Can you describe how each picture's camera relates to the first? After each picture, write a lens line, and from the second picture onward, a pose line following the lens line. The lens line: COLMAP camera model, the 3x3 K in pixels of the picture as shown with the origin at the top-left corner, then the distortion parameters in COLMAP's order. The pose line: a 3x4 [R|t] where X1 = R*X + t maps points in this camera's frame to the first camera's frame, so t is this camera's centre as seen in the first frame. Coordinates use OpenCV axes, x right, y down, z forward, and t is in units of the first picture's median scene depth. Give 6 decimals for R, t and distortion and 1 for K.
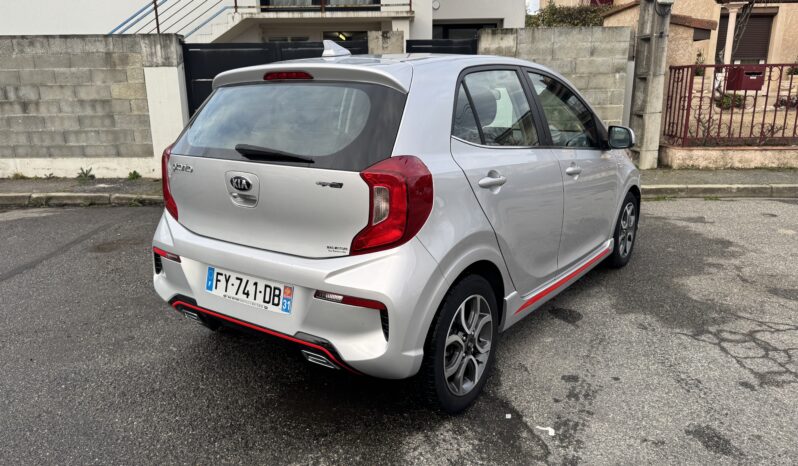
lens RADIAL K [[569.1, 0, 394.9], [0, 569.1, 227.7], [0, 0, 1]] dist [0.033818, -0.042287]
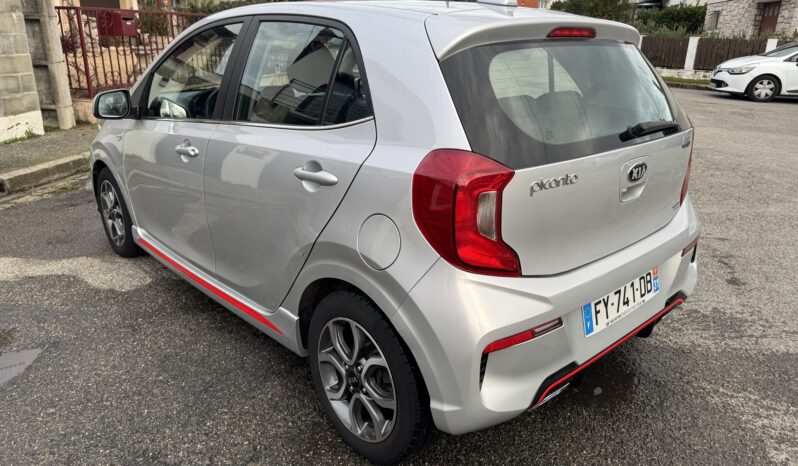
lens RADIAL K [[569.1, 0, 397.5], [0, 569.1, 235.8], [0, 0, 1]] dist [0.033818, -0.042287]
pose [[0.209813, -0.315295, 0.925509, -1.065771], [0.212068, 0.938720, 0.271720, -0.271464], [-0.954466, 0.139261, 0.263820, 1.077361]]
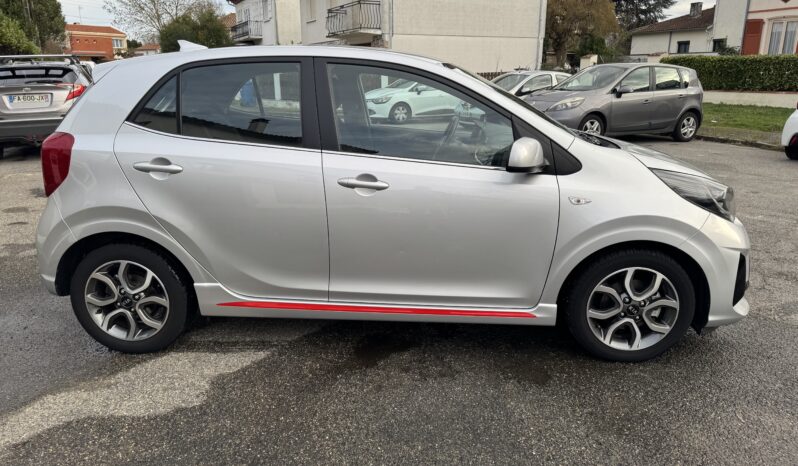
lens RADIAL K [[569.1, 0, 405.7], [0, 569.1, 235.8], [0, 0, 1]] dist [0.033818, -0.042287]
pose [[-0.471201, -0.229406, 0.851671, -0.992106], [0.213988, 0.907004, 0.362703, -0.492488], [-0.855675, 0.353154, -0.378290, 2.014470]]
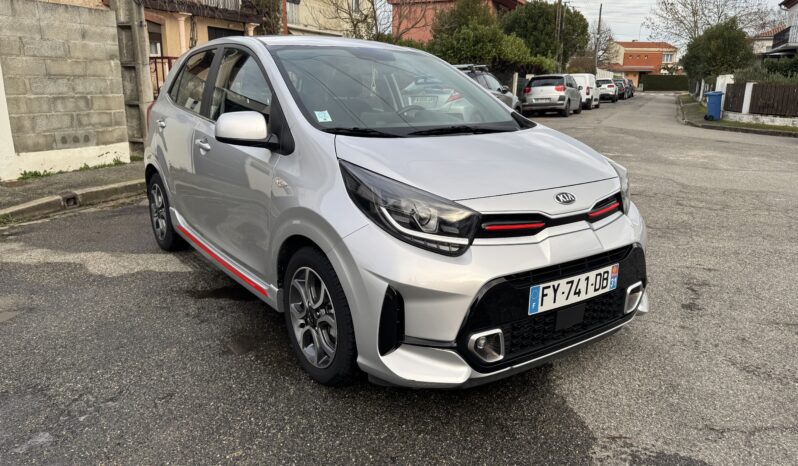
lens RADIAL K [[569.1, 0, 396.1], [0, 569.1, 233.9], [0, 0, 1]] dist [0.033818, -0.042287]
pose [[0.406188, -0.213534, 0.888490, -1.041968], [0.204809, 0.968851, 0.139215, -0.093700], [-0.890542, 0.125423, 0.437269, 0.678856]]
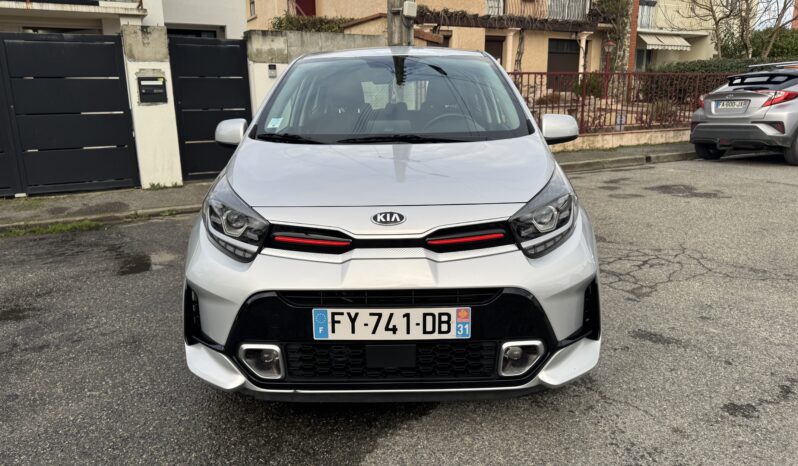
lens RADIAL K [[569.1, 0, 393.4], [0, 569.1, 228.7], [0, 0, 1]] dist [0.033818, -0.042287]
pose [[0.867528, -0.112200, 0.484569, -0.489500], [0.123444, 0.992313, 0.008762, 0.041319], [-0.481827, 0.052216, 0.874709, 0.136460]]
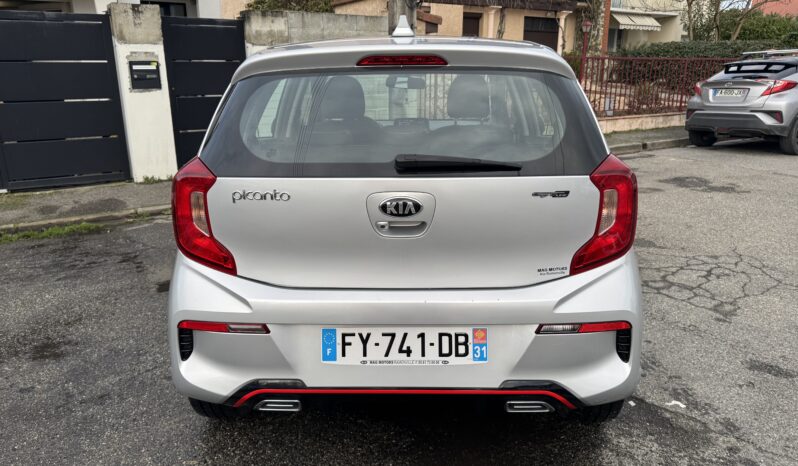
lens RADIAL K [[569.1, 0, 395.6], [0, 569.1, 232.5], [0, 0, 1]] dist [0.033818, -0.042287]
pose [[0.828176, -0.144457, 0.541532, -0.651016], [0.128228, 0.989422, 0.067834, -0.091447], [-0.545603, 0.013261, 0.837939, 0.373445]]
